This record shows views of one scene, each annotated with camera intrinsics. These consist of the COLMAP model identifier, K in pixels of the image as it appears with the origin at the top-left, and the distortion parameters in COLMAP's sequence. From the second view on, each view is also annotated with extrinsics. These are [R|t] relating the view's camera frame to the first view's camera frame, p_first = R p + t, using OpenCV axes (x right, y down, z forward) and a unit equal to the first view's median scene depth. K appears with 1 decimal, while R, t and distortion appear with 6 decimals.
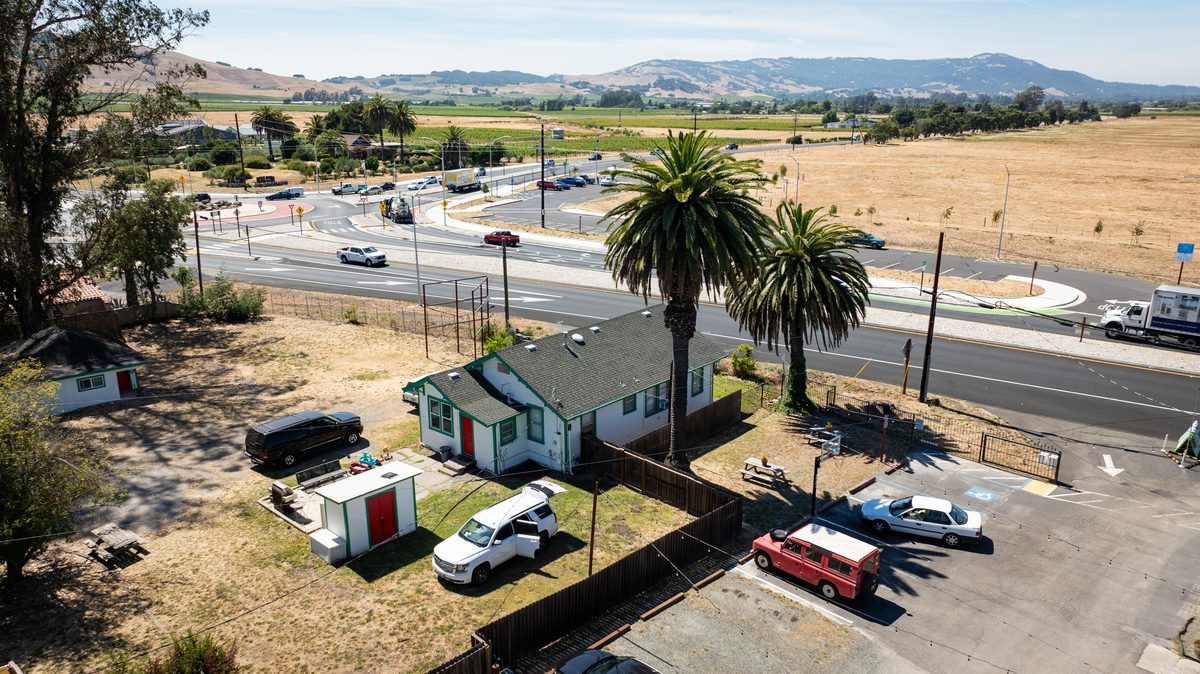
lens RADIAL K [[834.4, 0, 600.0], [0, 834.4, 337.0], [0, 0, 1]] dist [-0.001258, 0.003686]
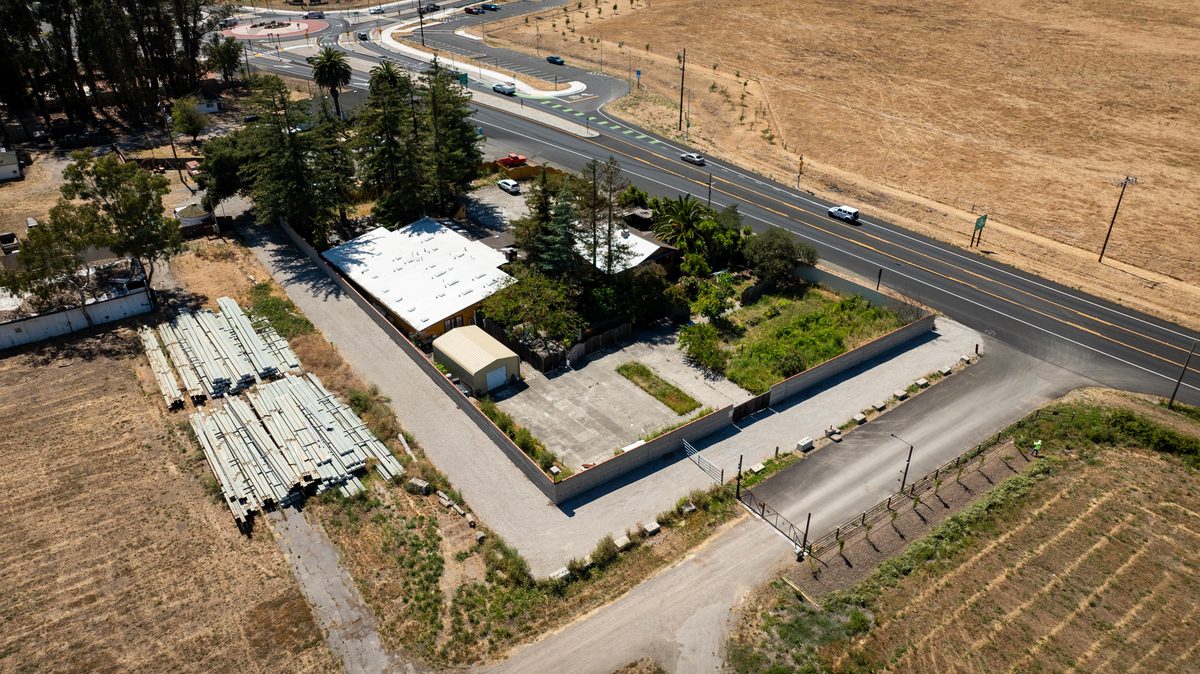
lens RADIAL K [[834.4, 0, 600.0], [0, 834.4, 337.0], [0, 0, 1]] dist [-0.001258, 0.003686]
pose [[0.978588, 0.097191, -0.181435, 1.493289], [-0.045732, 0.962128, 0.268735, -0.022071], [0.200683, -0.254684, 0.945972, -1.934698]]
